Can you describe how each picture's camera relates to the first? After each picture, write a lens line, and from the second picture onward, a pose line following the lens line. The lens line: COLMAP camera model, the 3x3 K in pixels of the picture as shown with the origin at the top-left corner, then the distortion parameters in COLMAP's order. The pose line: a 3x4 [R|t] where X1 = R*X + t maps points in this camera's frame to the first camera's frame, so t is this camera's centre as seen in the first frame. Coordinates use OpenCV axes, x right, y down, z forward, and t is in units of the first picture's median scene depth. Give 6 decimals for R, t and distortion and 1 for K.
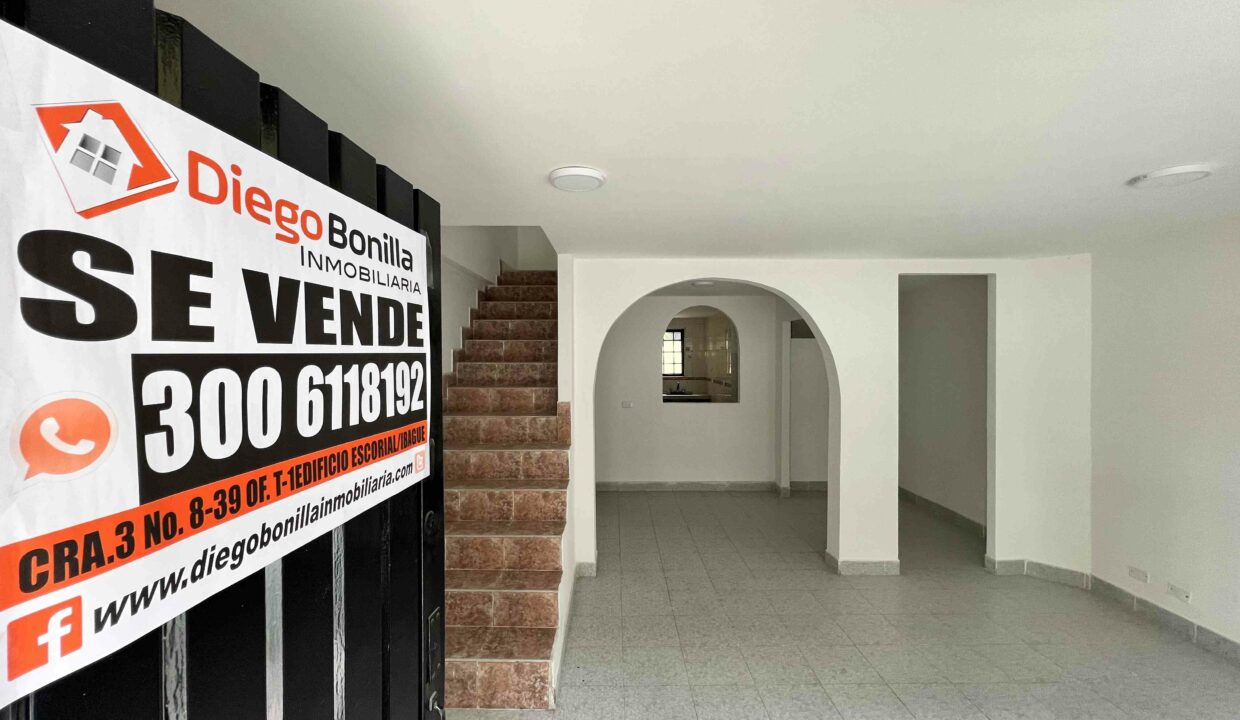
lens RADIAL K [[496.9, 0, 620.4], [0, 496.9, 359.0], [0, 0, 1]] dist [-0.002713, 0.000840]
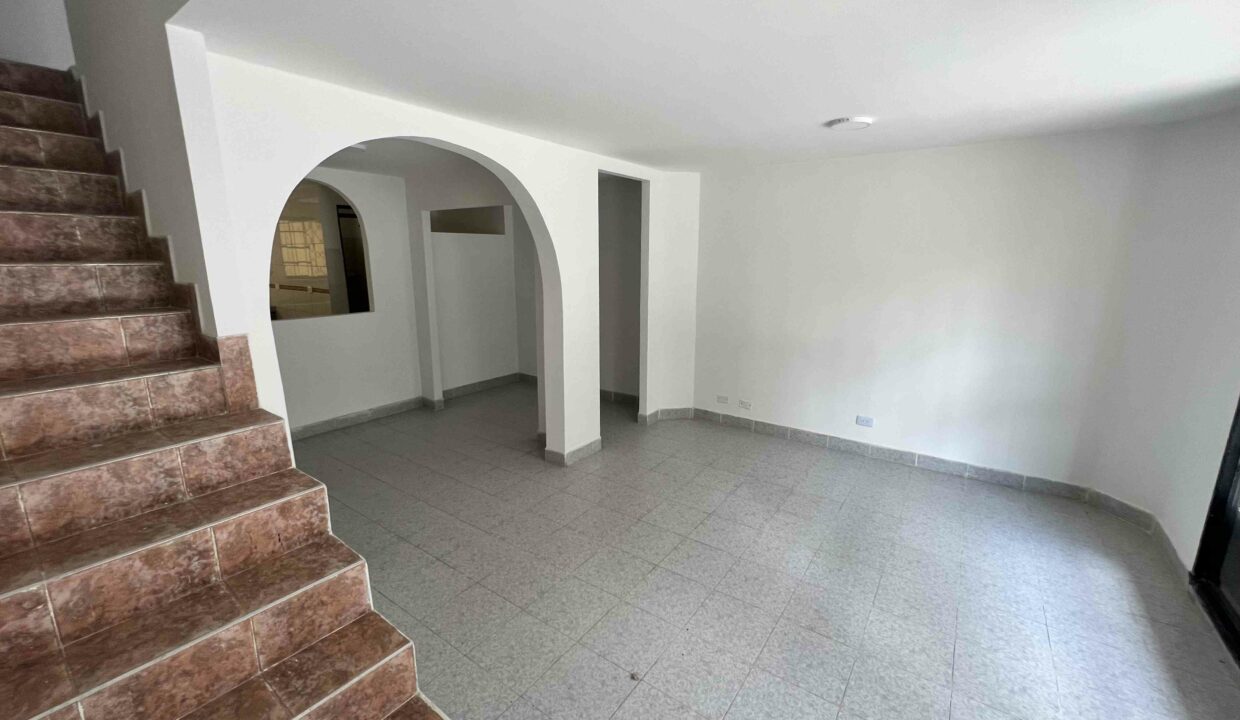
lens RADIAL K [[496.9, 0, 618.0], [0, 496.9, 354.8], [0, 0, 1]] dist [-0.002713, 0.000840]
pose [[0.589204, -0.158638, 0.792258, -0.315475], [0.001476, 0.980746, 0.195283, 0.001999], [-0.807983, -0.113892, 0.578093, 0.377728]]
